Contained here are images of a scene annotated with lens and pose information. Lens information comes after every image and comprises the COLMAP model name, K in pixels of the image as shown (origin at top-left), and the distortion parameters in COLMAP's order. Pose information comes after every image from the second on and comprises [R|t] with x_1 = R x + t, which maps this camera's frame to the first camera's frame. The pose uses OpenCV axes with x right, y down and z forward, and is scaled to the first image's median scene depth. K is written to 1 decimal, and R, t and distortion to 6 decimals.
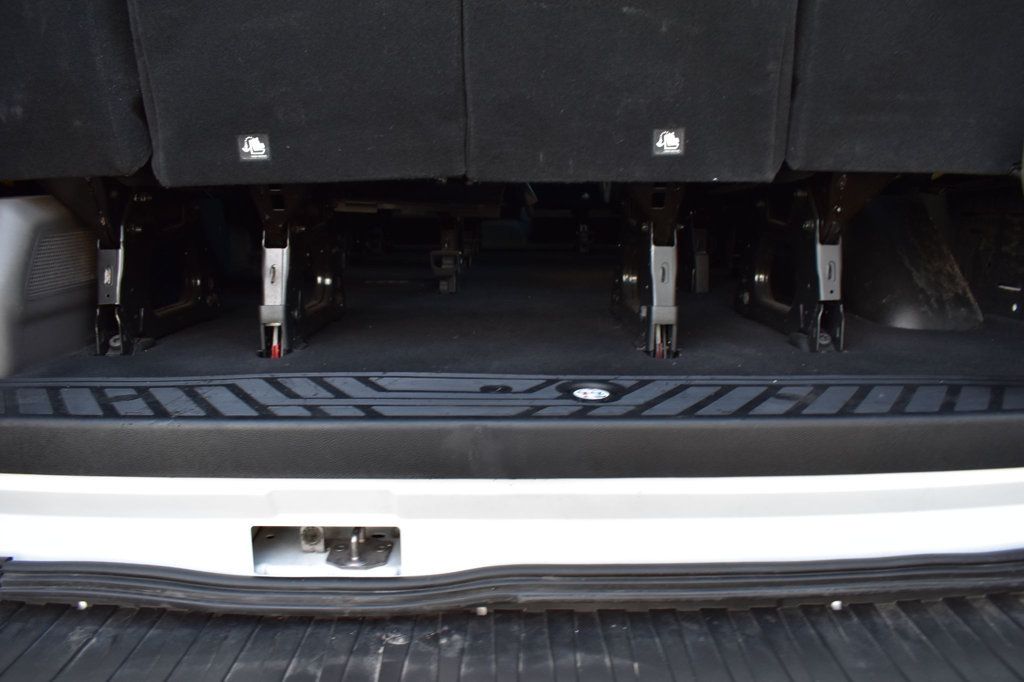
lens RADIAL K [[806.4, 0, 512.4], [0, 806.4, 343.7], [0, 0, 1]] dist [-0.094397, 0.020970]
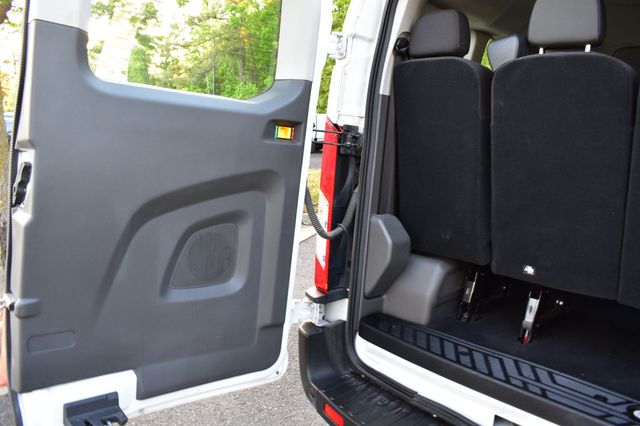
lens RADIAL K [[504.0, 0, 313.2], [0, 504.0, 216.2], [0, 0, 1]] dist [-0.094397, 0.020970]
pose [[0.704022, 0.161318, -0.691614, 0.283515], [-0.182412, 0.982263, 0.043427, -0.382079], [0.686352, 0.095585, 0.720960, -0.704540]]
